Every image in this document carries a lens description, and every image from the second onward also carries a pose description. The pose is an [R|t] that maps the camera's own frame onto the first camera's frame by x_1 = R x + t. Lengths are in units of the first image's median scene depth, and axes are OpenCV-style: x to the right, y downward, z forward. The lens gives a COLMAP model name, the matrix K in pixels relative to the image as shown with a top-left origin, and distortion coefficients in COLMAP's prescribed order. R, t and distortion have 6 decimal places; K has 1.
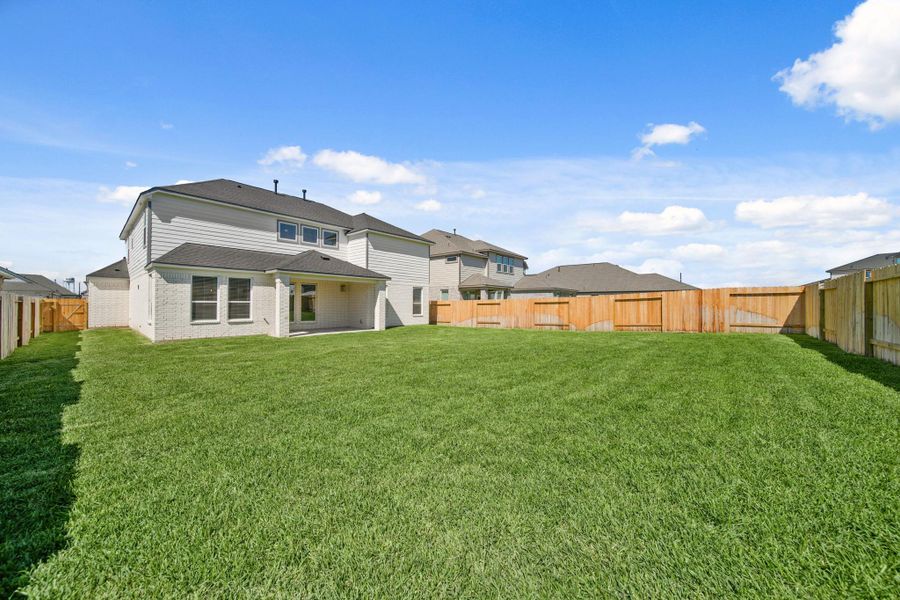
lens RADIAL K [[318.4, 0, 453.0], [0, 318.4, 302.6], [0, 0, 1]] dist [-0.001745, -0.000434]
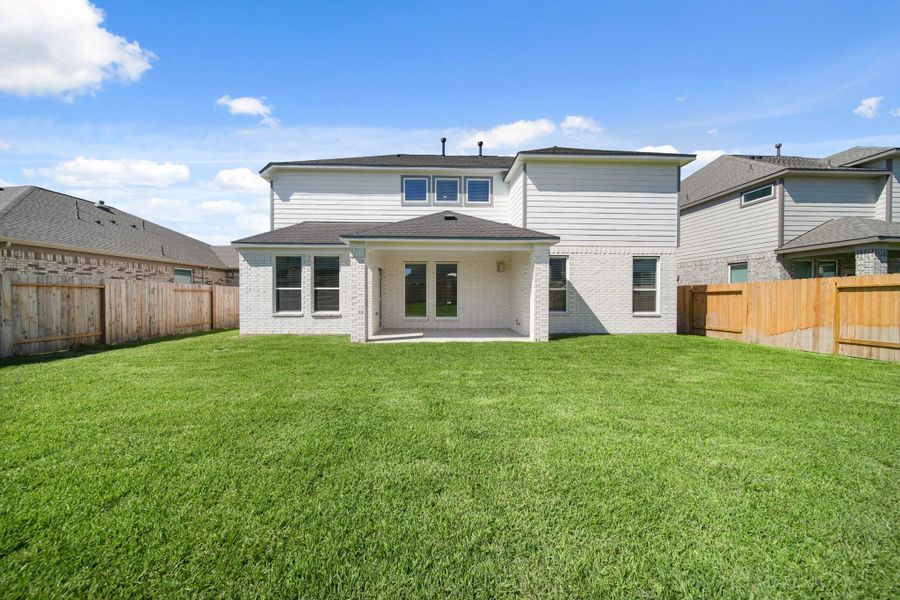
lens RADIAL K [[318.4, 0, 453.0], [0, 318.4, 302.6], [0, 0, 1]] dist [-0.001745, -0.000434]
pose [[0.674693, 0.008173, -0.738053, 0.056959], [0.004827, 0.999868, 0.015485, 0.015271], [0.738083, -0.014010, 0.674565, 0.531795]]
